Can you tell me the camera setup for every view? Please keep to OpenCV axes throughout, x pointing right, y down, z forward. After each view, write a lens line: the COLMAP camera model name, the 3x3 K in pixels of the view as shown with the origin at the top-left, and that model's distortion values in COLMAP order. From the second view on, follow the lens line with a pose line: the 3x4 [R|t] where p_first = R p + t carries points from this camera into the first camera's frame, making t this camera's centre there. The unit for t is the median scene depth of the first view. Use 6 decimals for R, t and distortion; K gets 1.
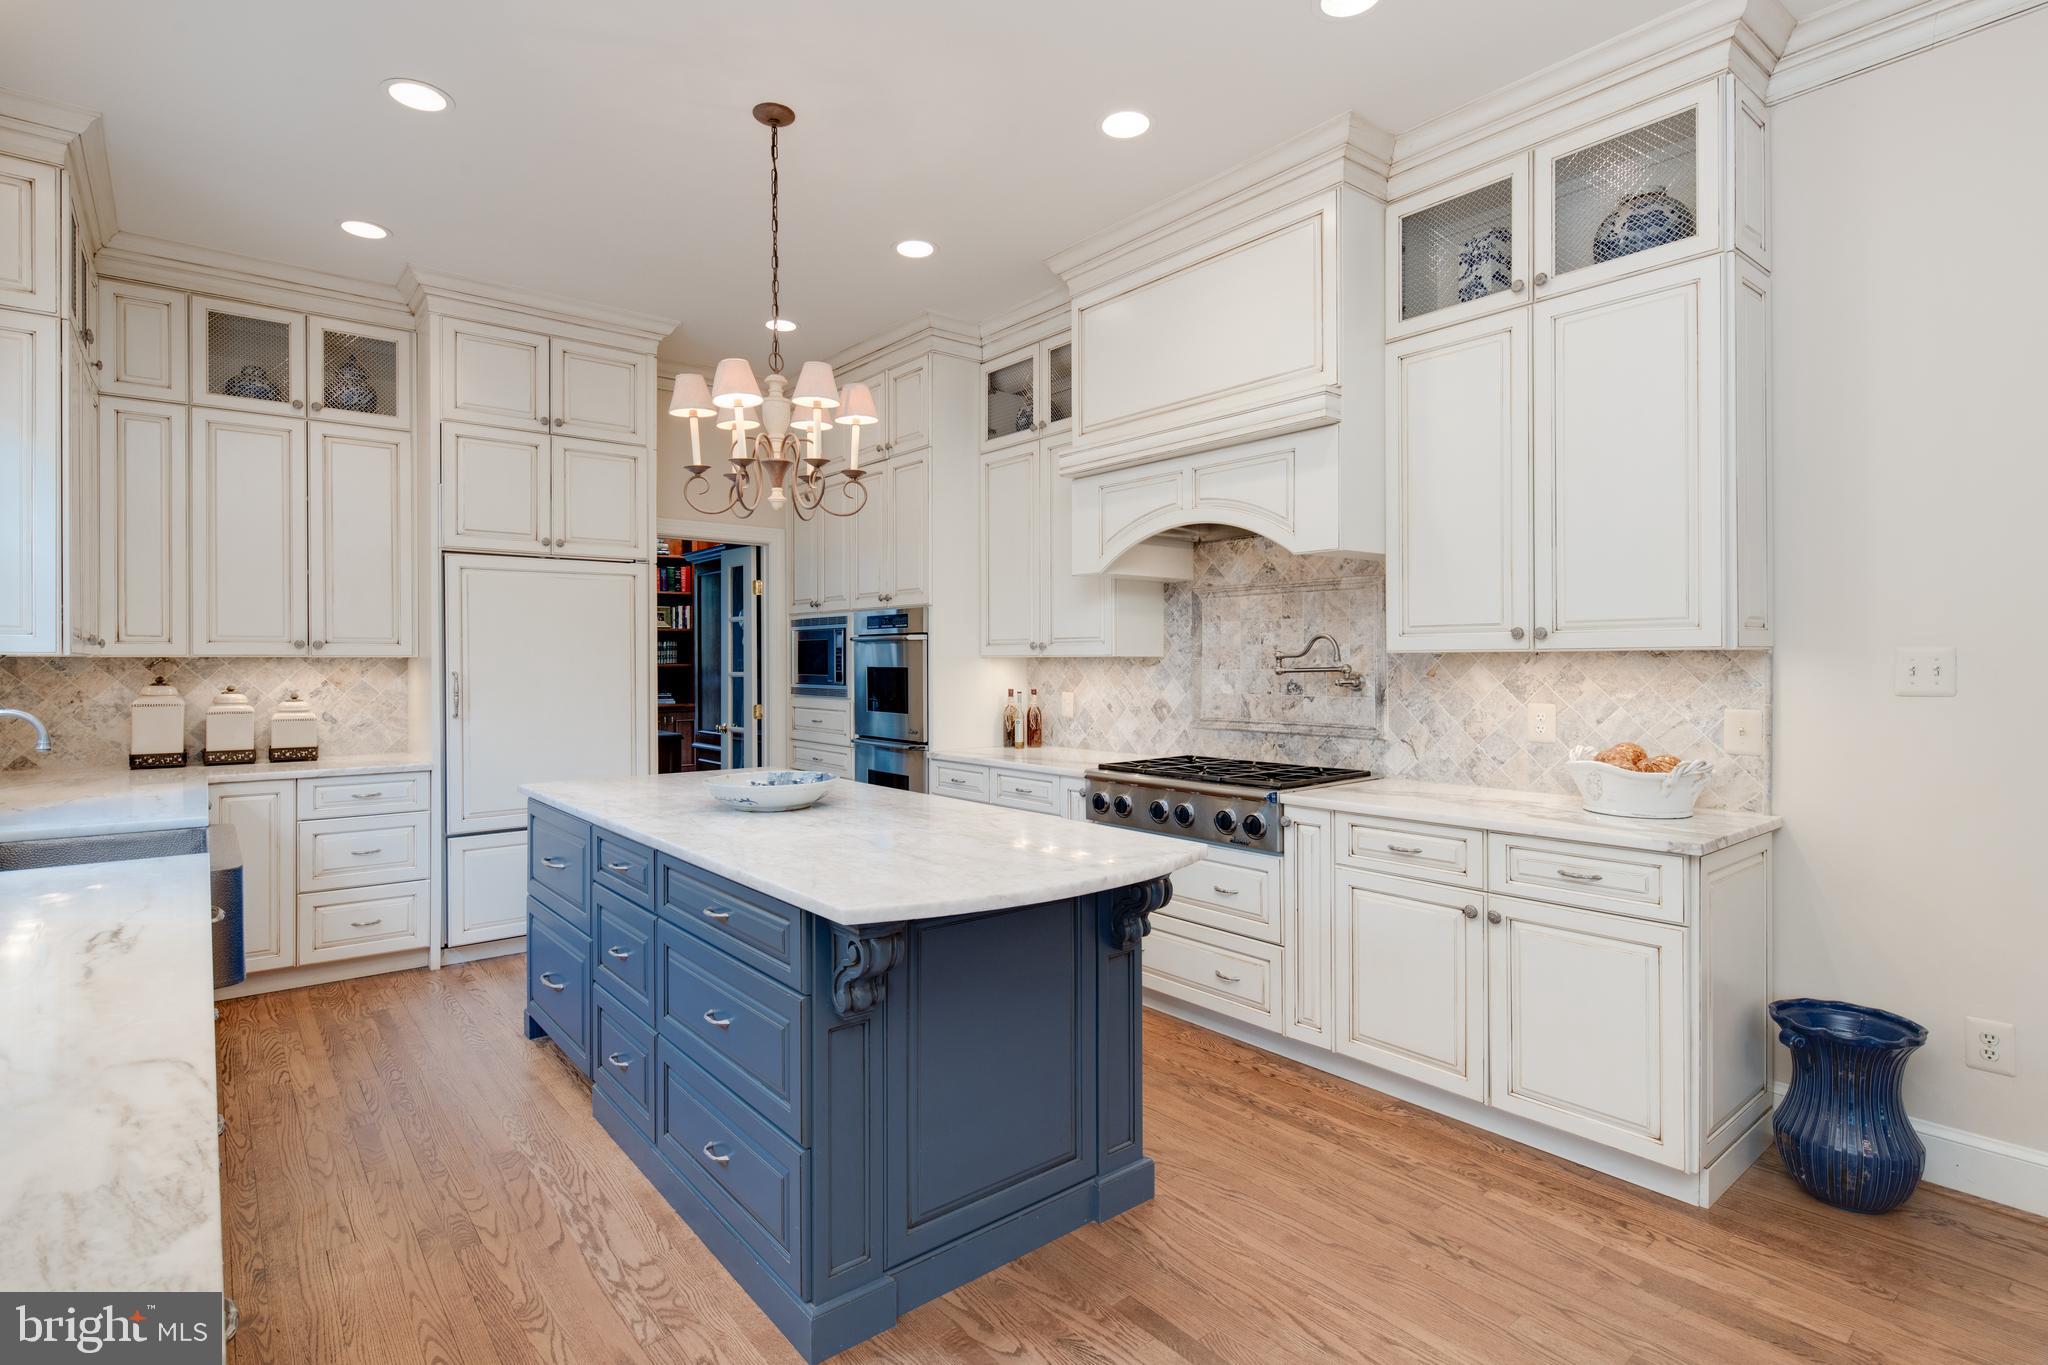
lens RADIAL K [[998.8, 0, 1020.8], [0, 998.8, 660.2], [0, 0, 1]] dist [0.000795, -0.000382]
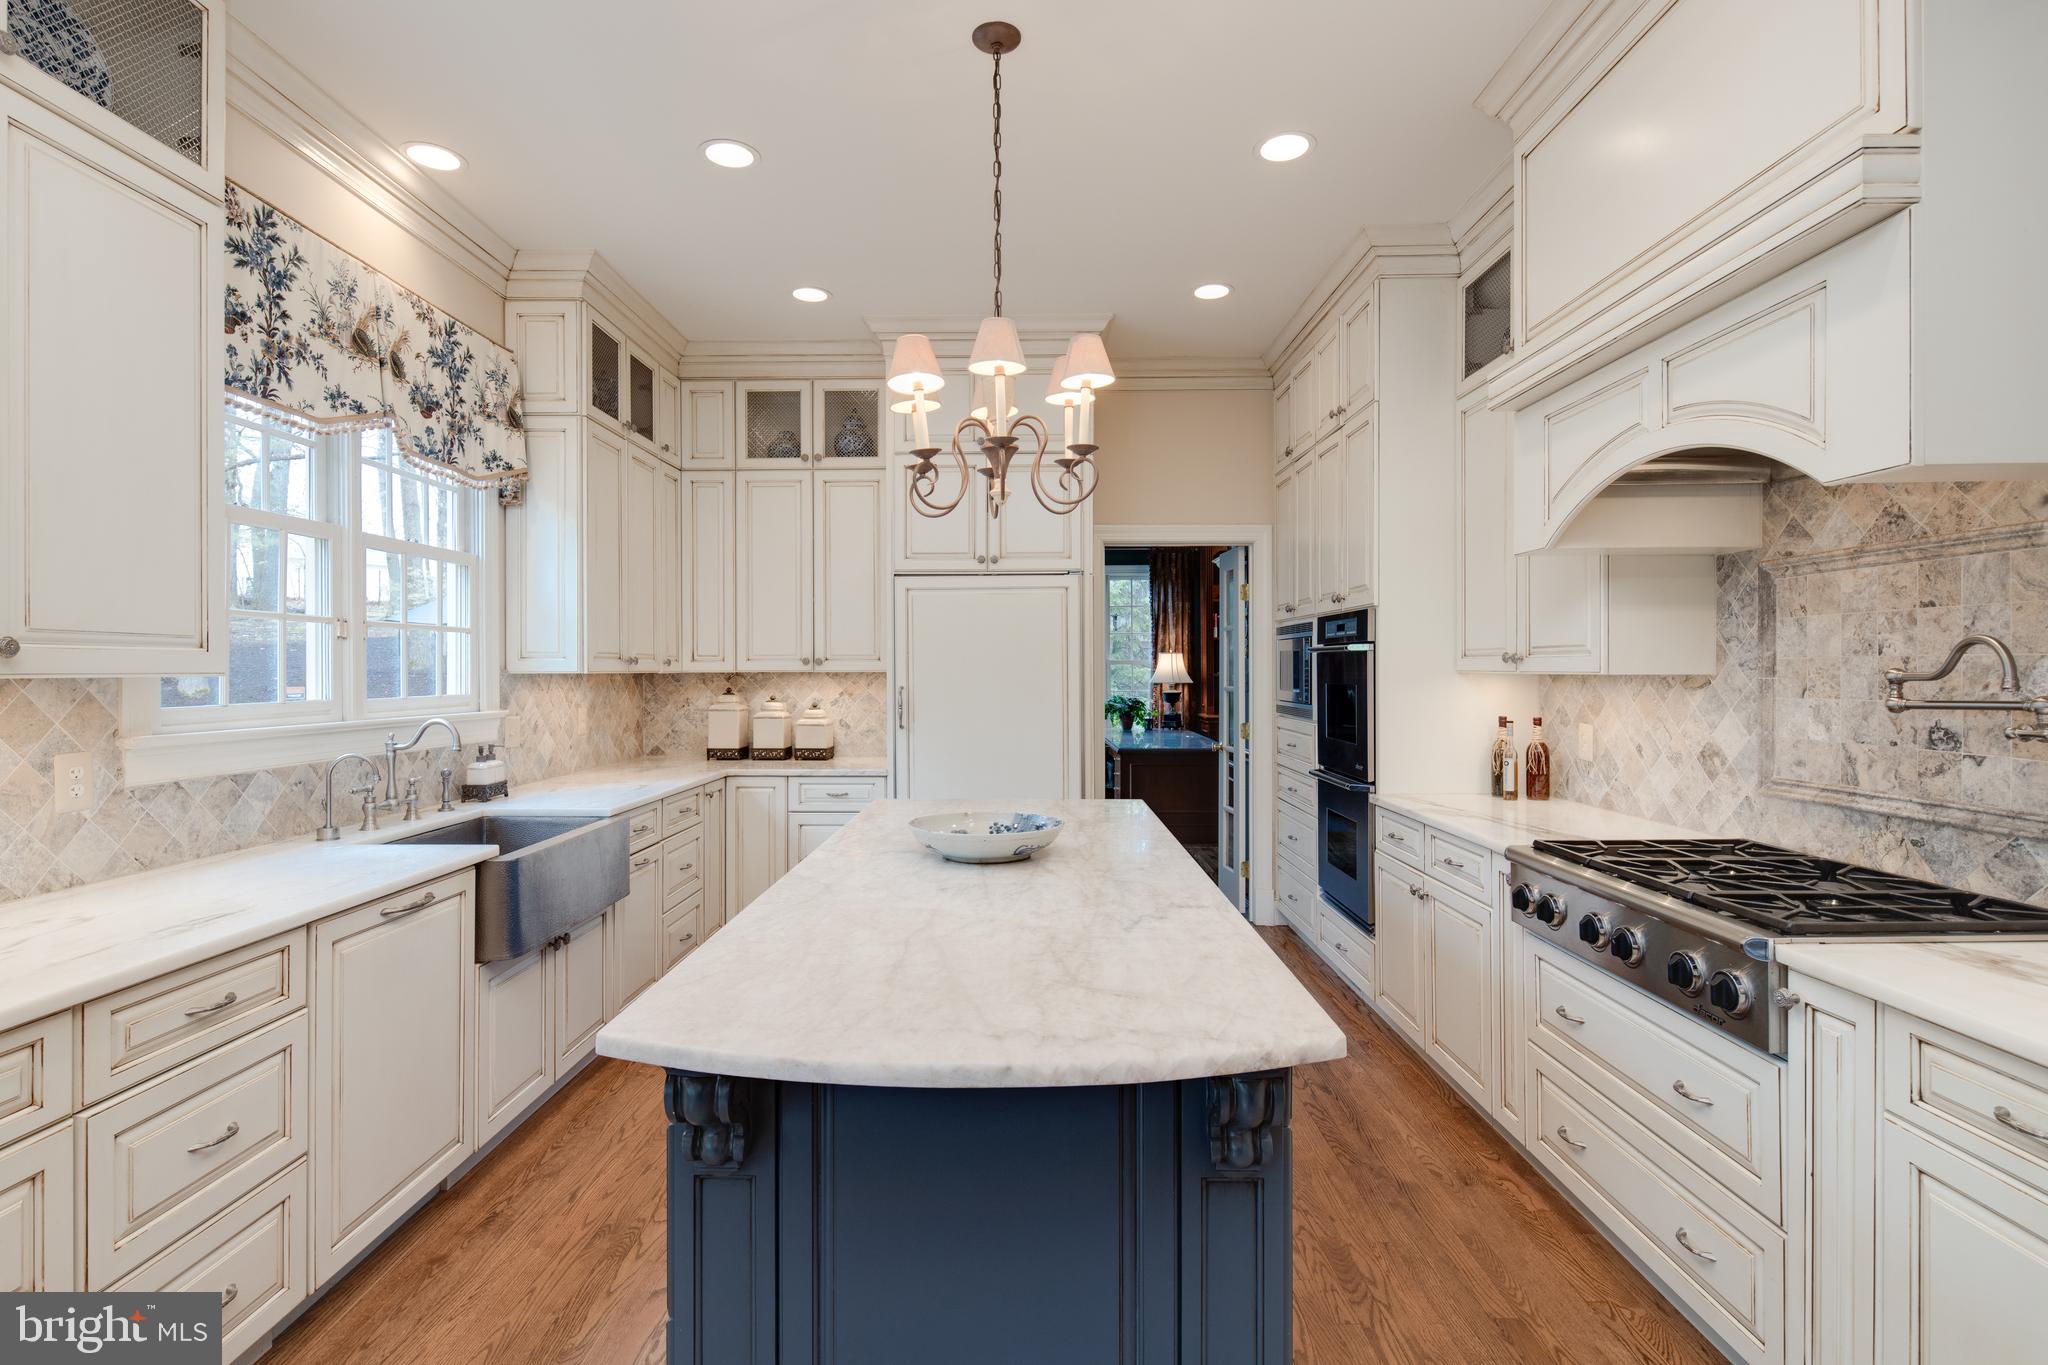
lens RADIAL K [[996.5, 0, 1018.5], [0, 996.5, 671.1], [0, 0, 1]] dist [0.013930, -0.009674]
pose [[0.765048, 0.002241, -0.643969, 0.224824], [0.001510, 0.999985, 0.005275, -0.010274], [0.643971, -0.005008, 0.765033, 0.259284]]
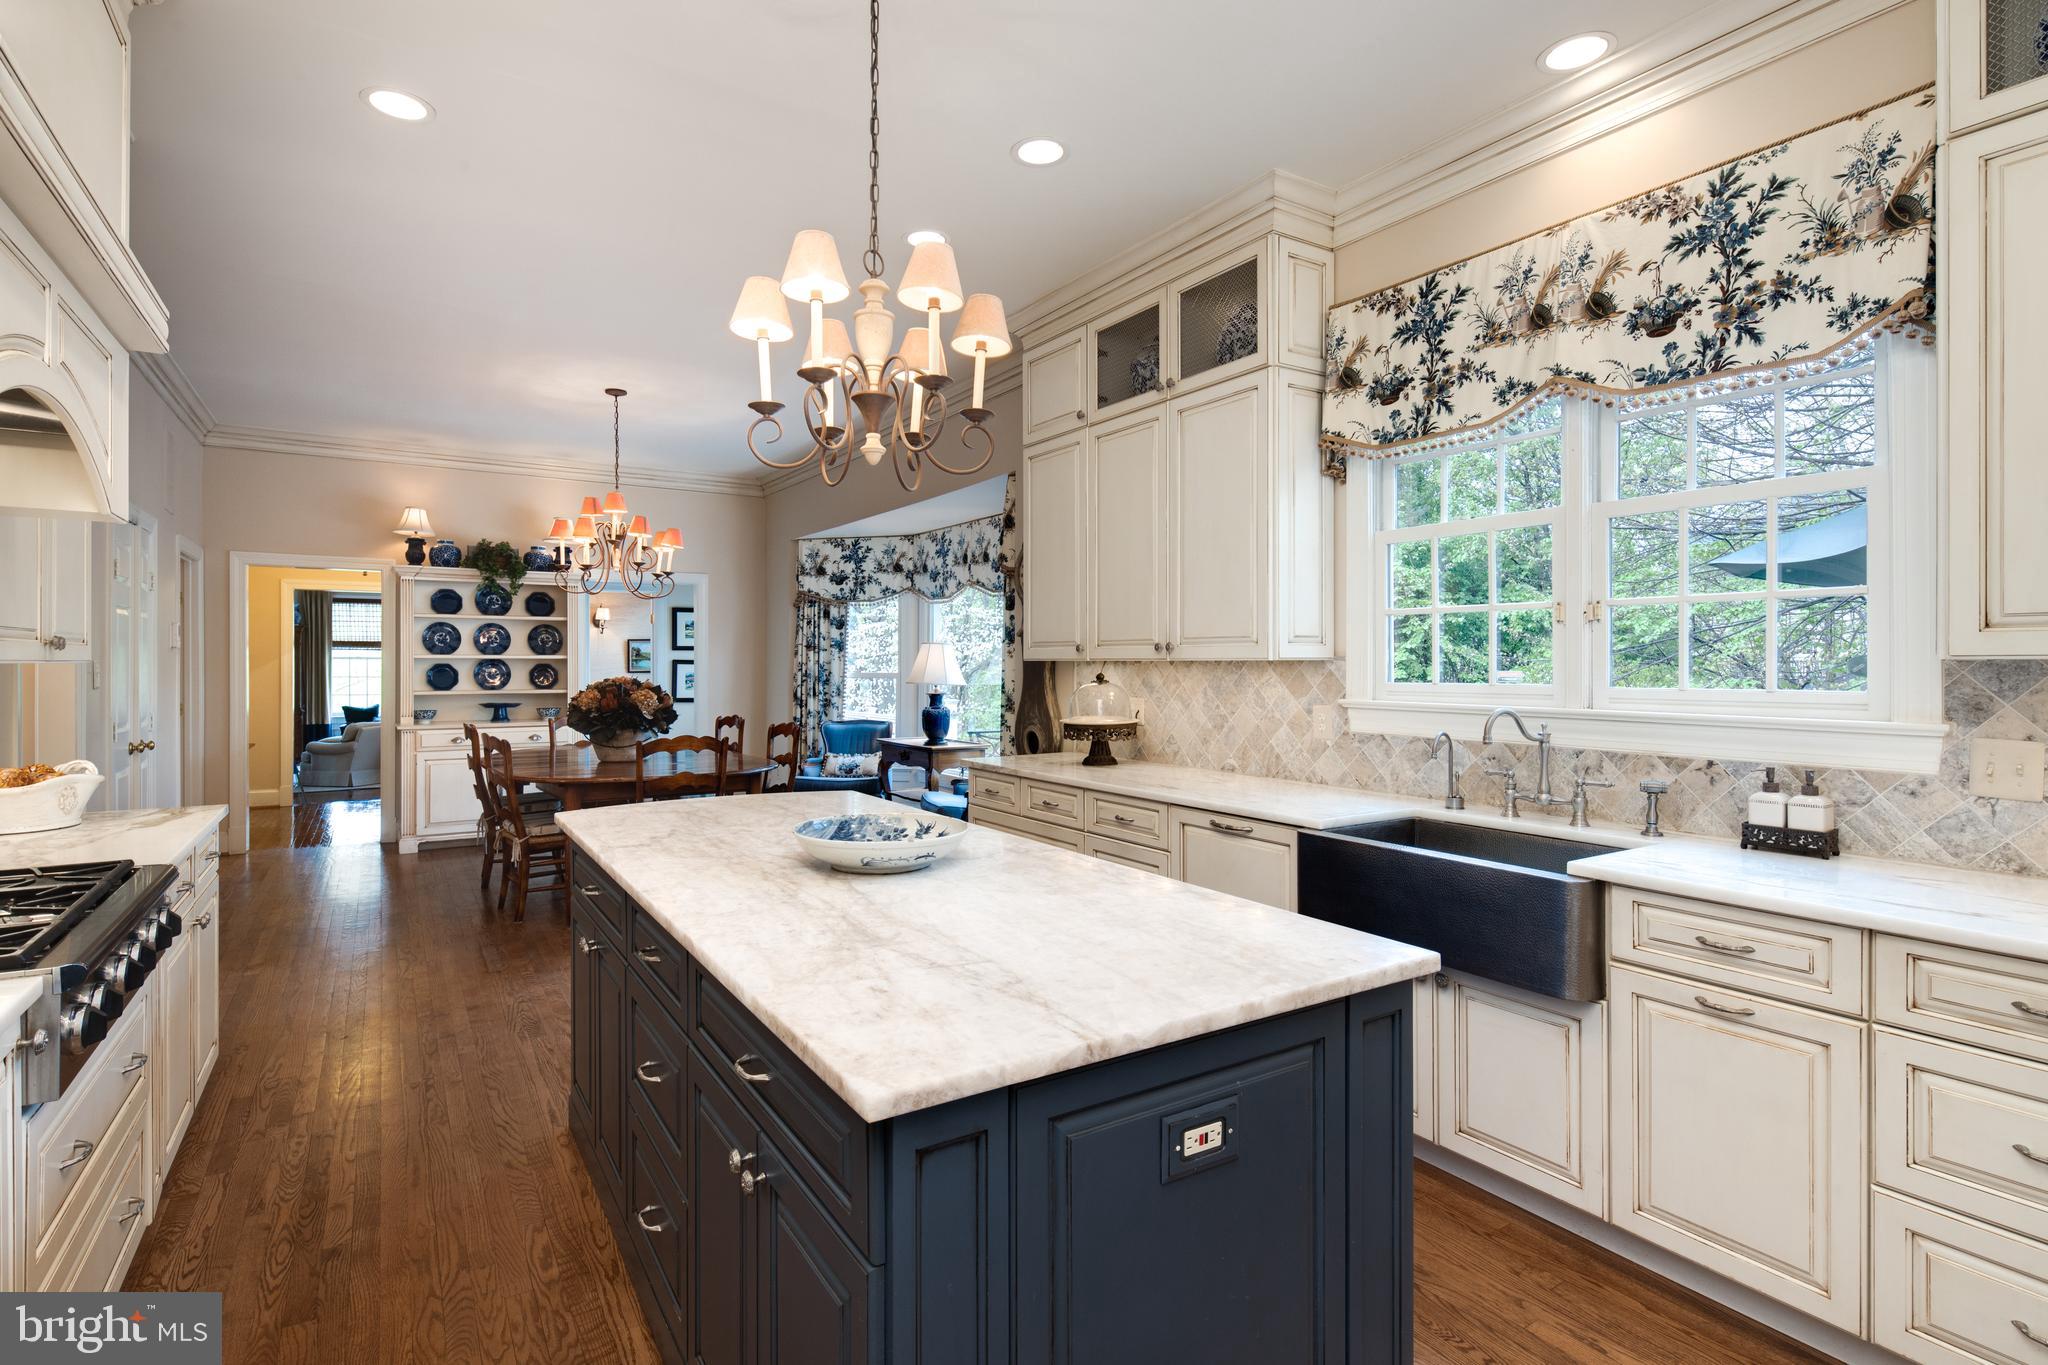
lens RADIAL K [[996.5, 0, 1018.5], [0, 996.5, 671.1], [0, 0, 1]] dist [0.013930, -0.009674]
pose [[-0.992292, 0.000931, 0.123916, -0.310401], [0.001696, 0.999980, 0.006070, -0.002003], [-0.123908, 0.006233, -0.992274, 1.215083]]
